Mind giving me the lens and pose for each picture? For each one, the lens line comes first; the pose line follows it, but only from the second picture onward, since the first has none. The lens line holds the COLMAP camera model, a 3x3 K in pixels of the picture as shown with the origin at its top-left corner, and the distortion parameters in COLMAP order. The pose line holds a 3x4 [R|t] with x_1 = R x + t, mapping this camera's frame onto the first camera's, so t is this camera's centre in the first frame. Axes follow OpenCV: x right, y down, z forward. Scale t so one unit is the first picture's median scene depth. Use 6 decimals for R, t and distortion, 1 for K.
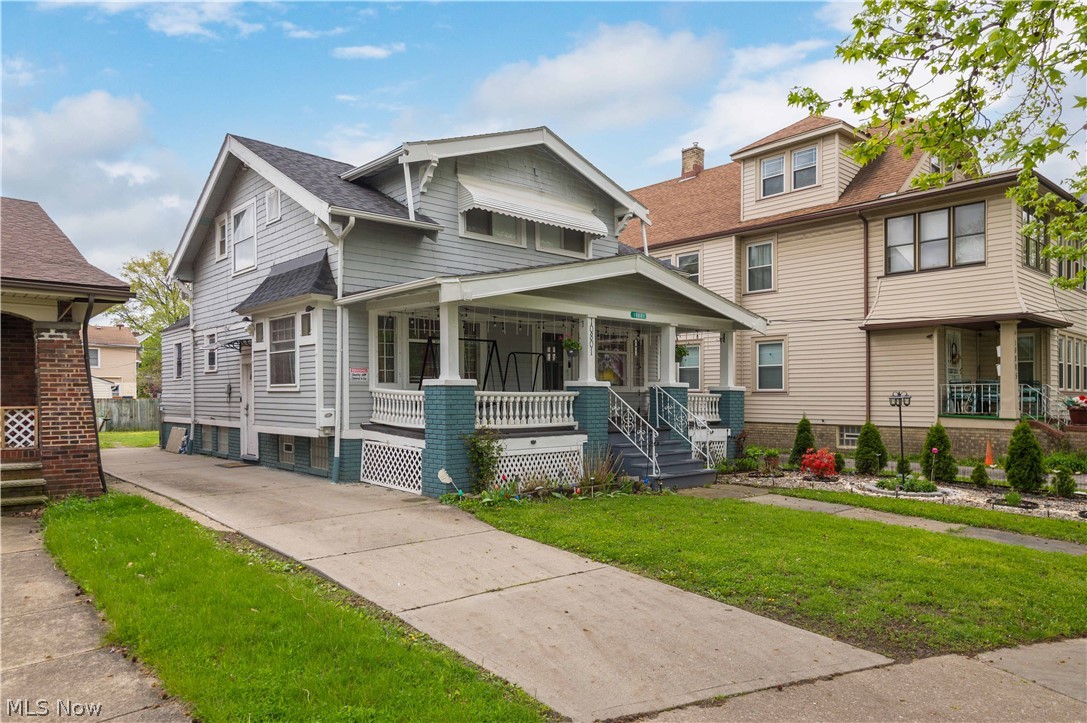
lens RADIAL K [[721.6, 0, 545.2], [0, 721.6, 400.9], [0, 0, 1]] dist [0.004485, 0.000416]
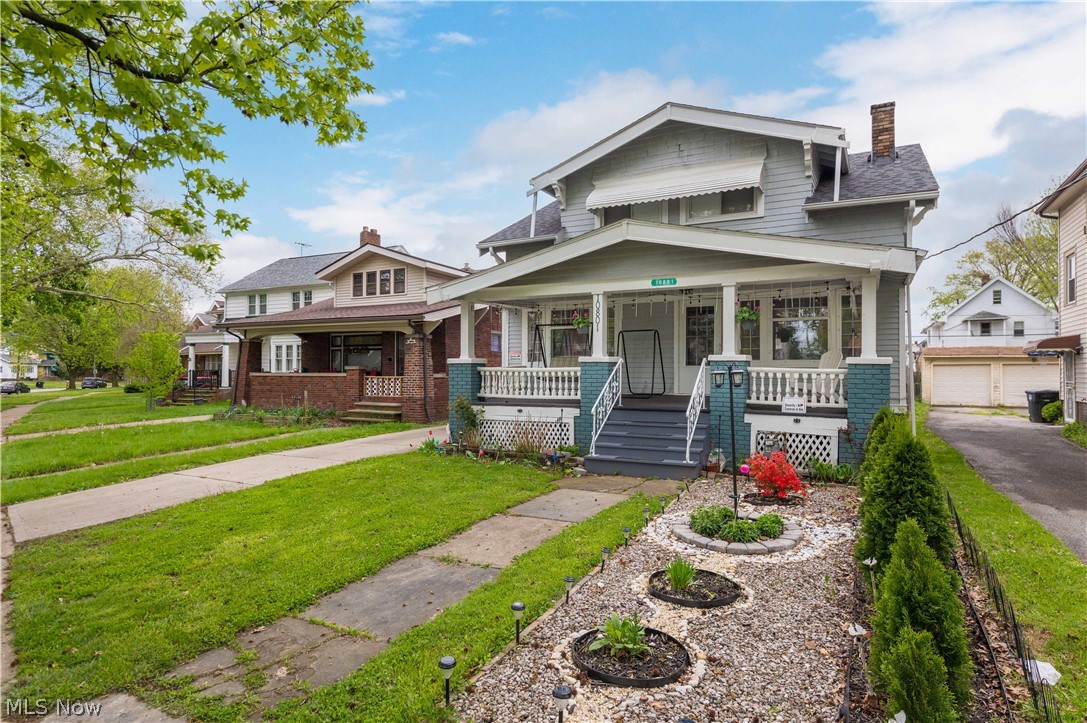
lens RADIAL K [[624.6, 0, 543.6], [0, 624.6, 359.9], [0, 0, 1]] dist [-0.000158, 0.000131]
pose [[0.331594, -0.018442, -0.943242, 0.827660], [-0.009618, 0.999691, -0.022927, -0.001883], [0.943373, 0.016674, 0.331315, 0.610577]]
